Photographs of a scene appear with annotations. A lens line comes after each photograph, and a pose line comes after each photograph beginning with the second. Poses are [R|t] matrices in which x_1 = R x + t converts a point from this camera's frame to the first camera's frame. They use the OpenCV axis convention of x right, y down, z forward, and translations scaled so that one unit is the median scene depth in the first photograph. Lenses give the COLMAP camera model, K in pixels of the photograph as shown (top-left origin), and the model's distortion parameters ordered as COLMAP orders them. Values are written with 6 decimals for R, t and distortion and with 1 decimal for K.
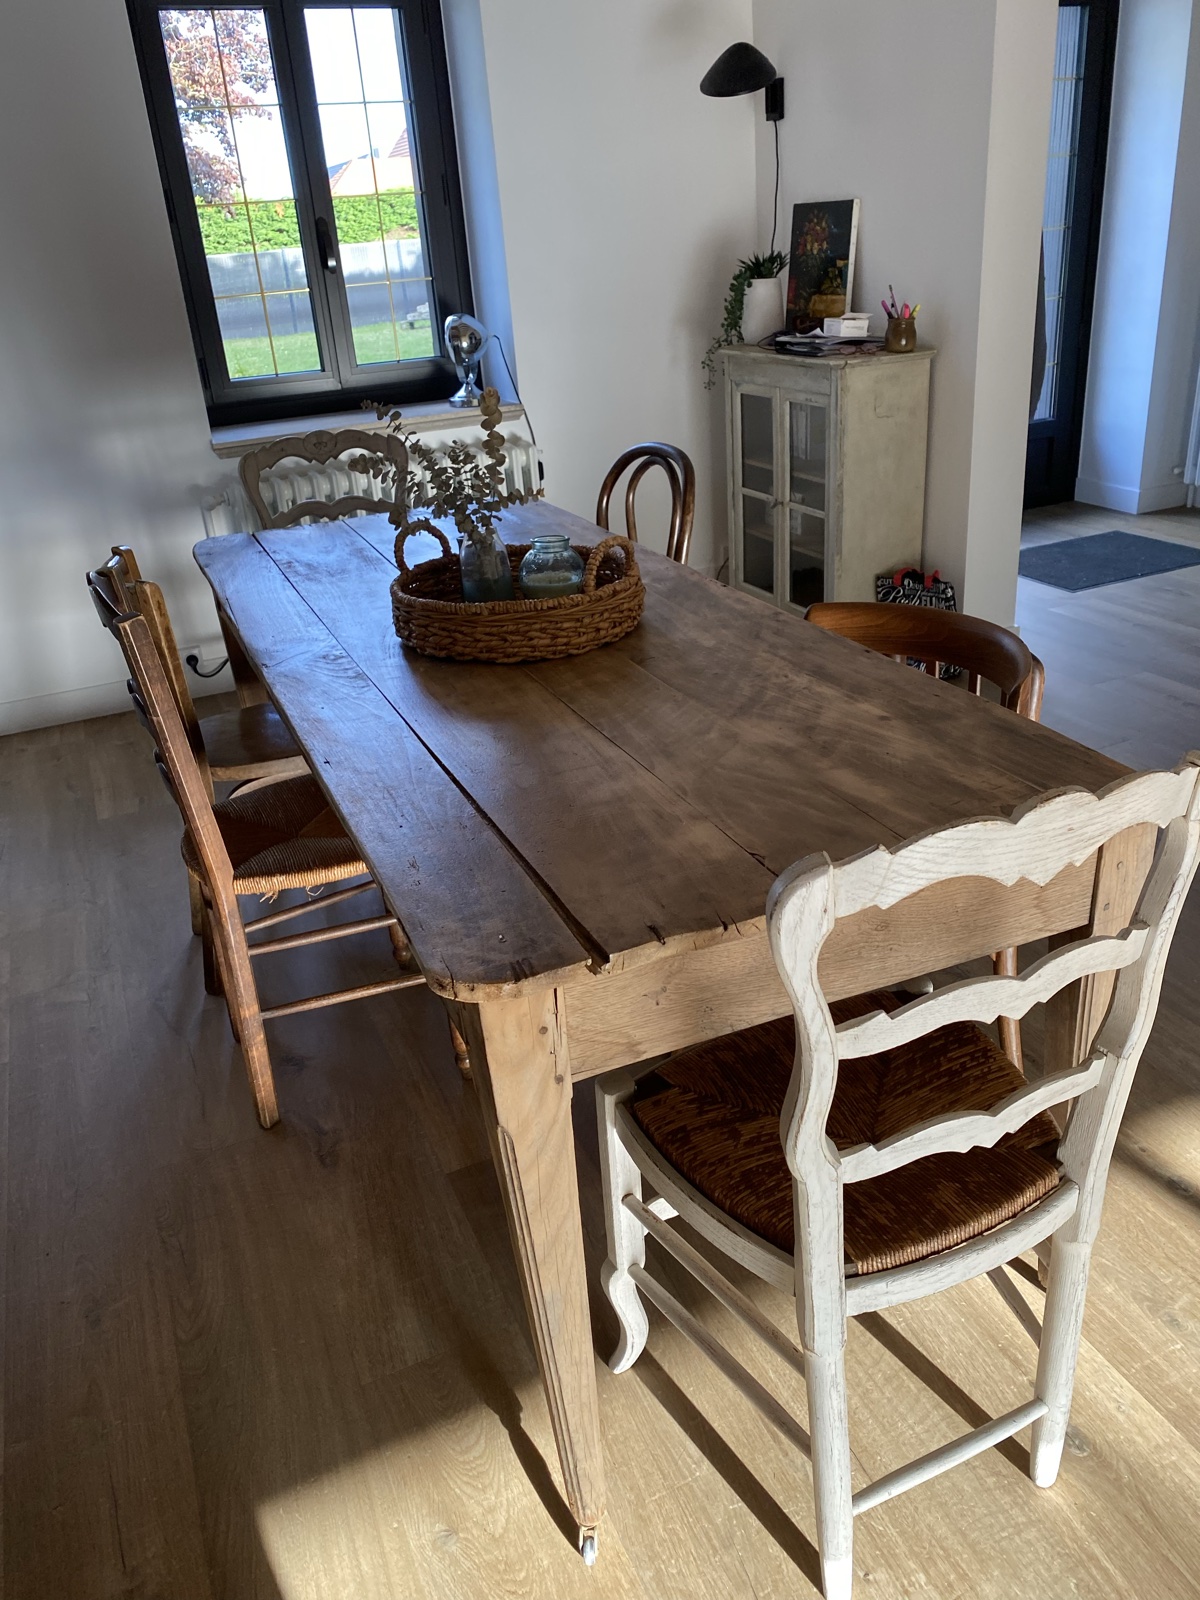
lens RADIAL K [[1235.0, 0, 600.0], [0, 1235.0, 800.0], [0, 0, 1]] dist [0.041916, -0.050438]
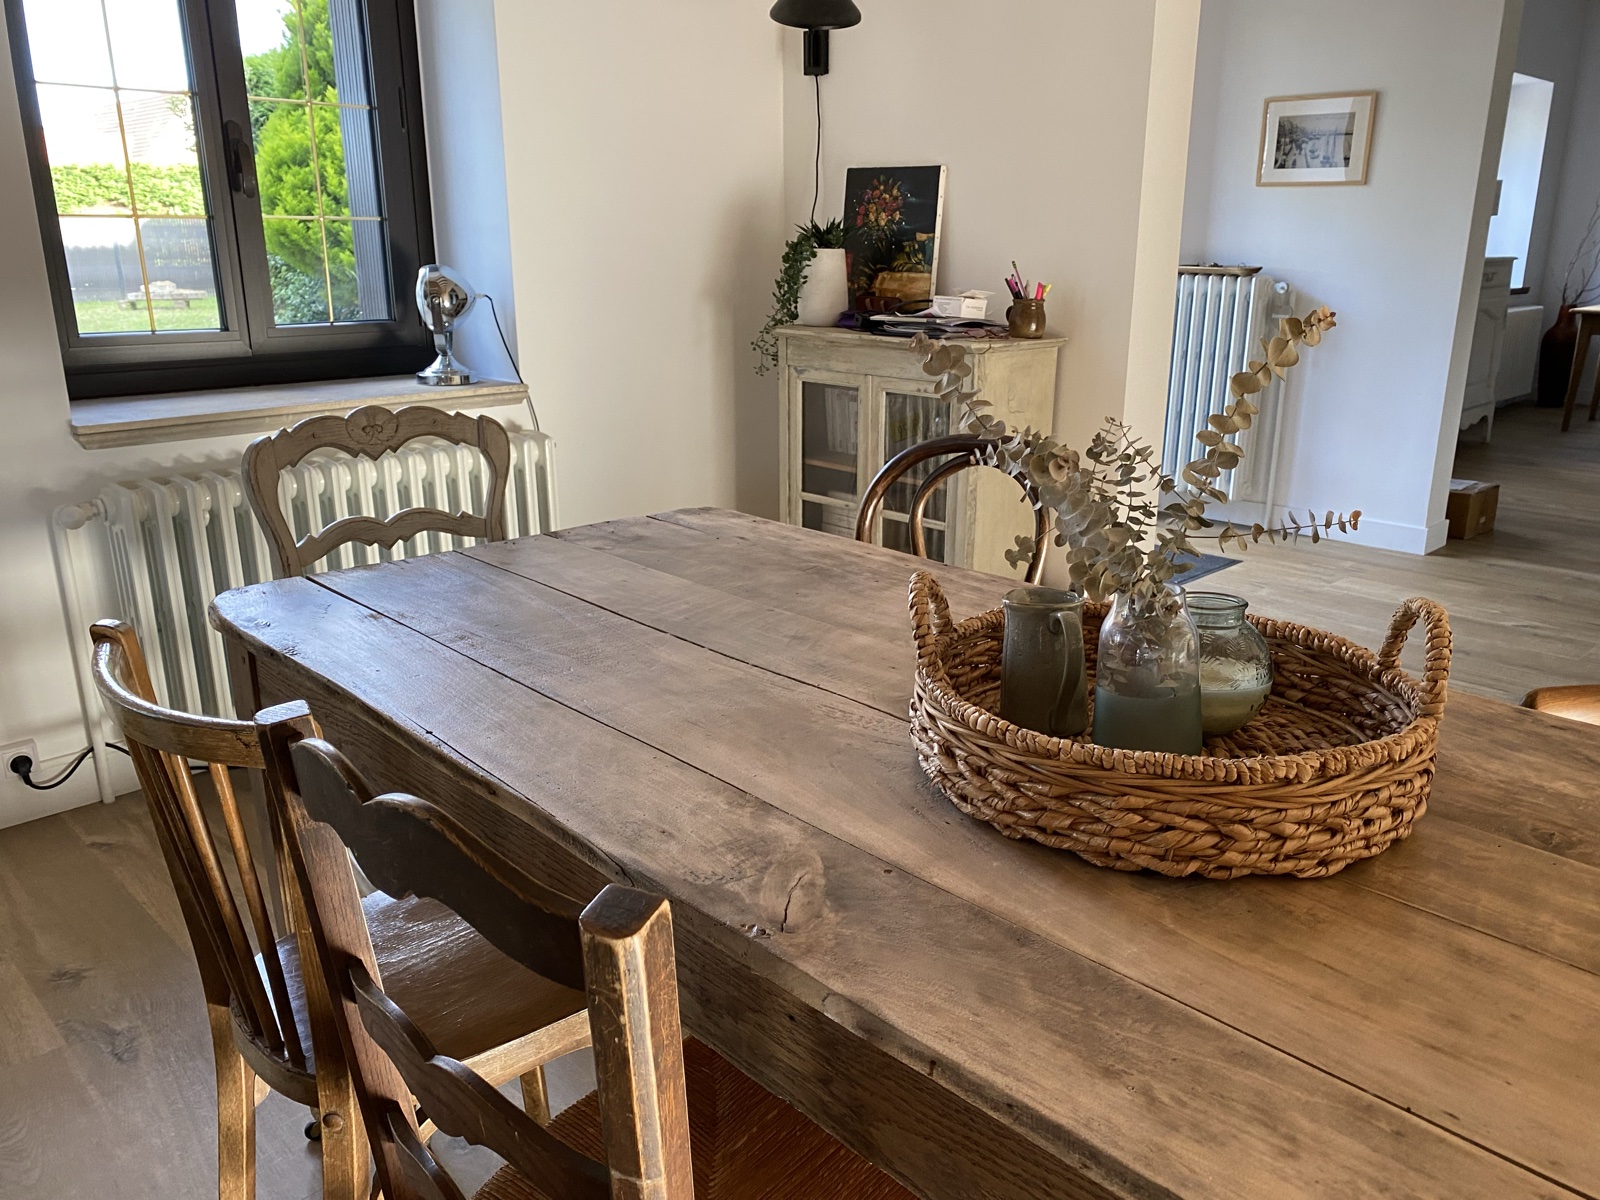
lens RADIAL K [[1235.0, 0, 800.0], [0, 1235.0, 600.0], [0, 0, 1]] dist [0.041916, -0.050438]
pose [[0.931233, -0.029991, 0.363188, -0.194818], [0.085708, 0.986677, -0.138284, -0.076003], [-0.354202, 0.159902, 0.921397, 0.284723]]
